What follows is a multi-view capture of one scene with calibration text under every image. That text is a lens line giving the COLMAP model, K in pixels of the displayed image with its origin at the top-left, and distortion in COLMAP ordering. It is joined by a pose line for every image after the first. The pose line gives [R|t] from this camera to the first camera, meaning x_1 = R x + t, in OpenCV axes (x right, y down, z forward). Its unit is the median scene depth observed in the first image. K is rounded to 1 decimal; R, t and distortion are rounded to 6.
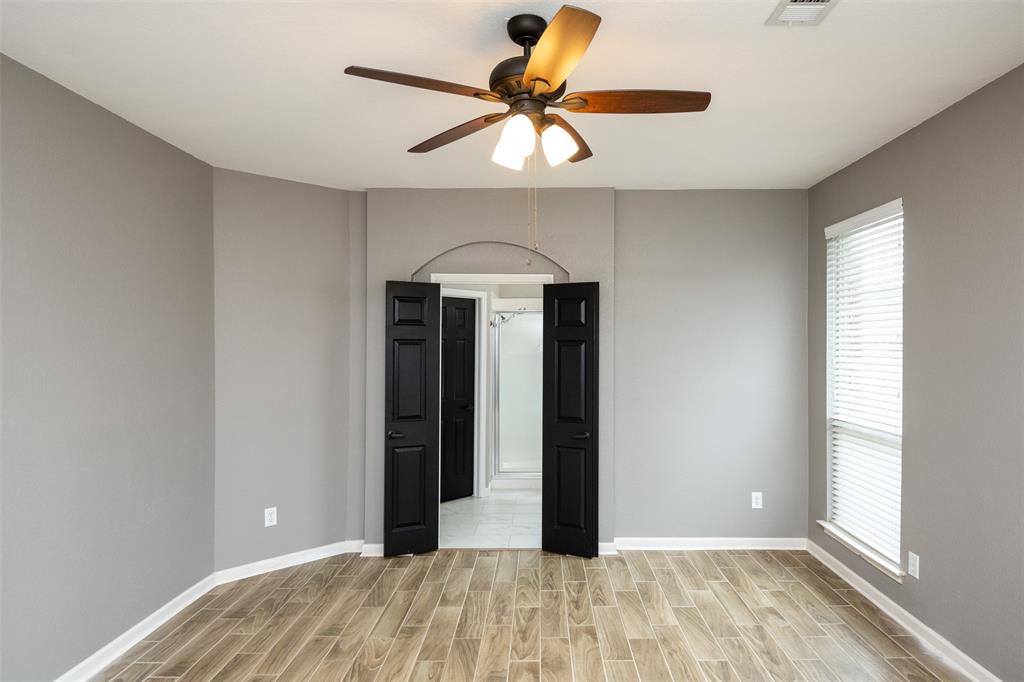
lens RADIAL K [[597.3, 0, 512.0], [0, 597.3, 341.0], [0, 0, 1]] dist [0.001620, -0.003237]
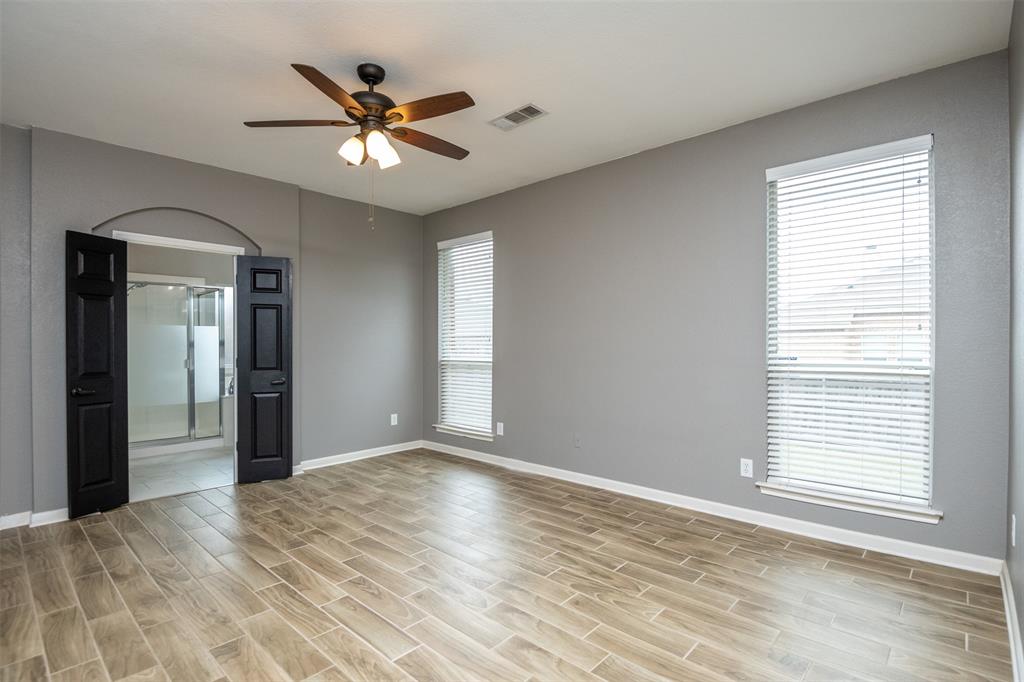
lens RADIAL K [[500.2, 0, 517.7], [0, 500.2, 346.1], [0, 0, 1]] dist [-0.000817, -0.018013]
pose [[0.670215, -0.004598, 0.742153, -0.368179], [-0.007115, 0.999895, 0.012620, 0.079560], [-0.742133, -0.013739, 0.670112, -0.068686]]
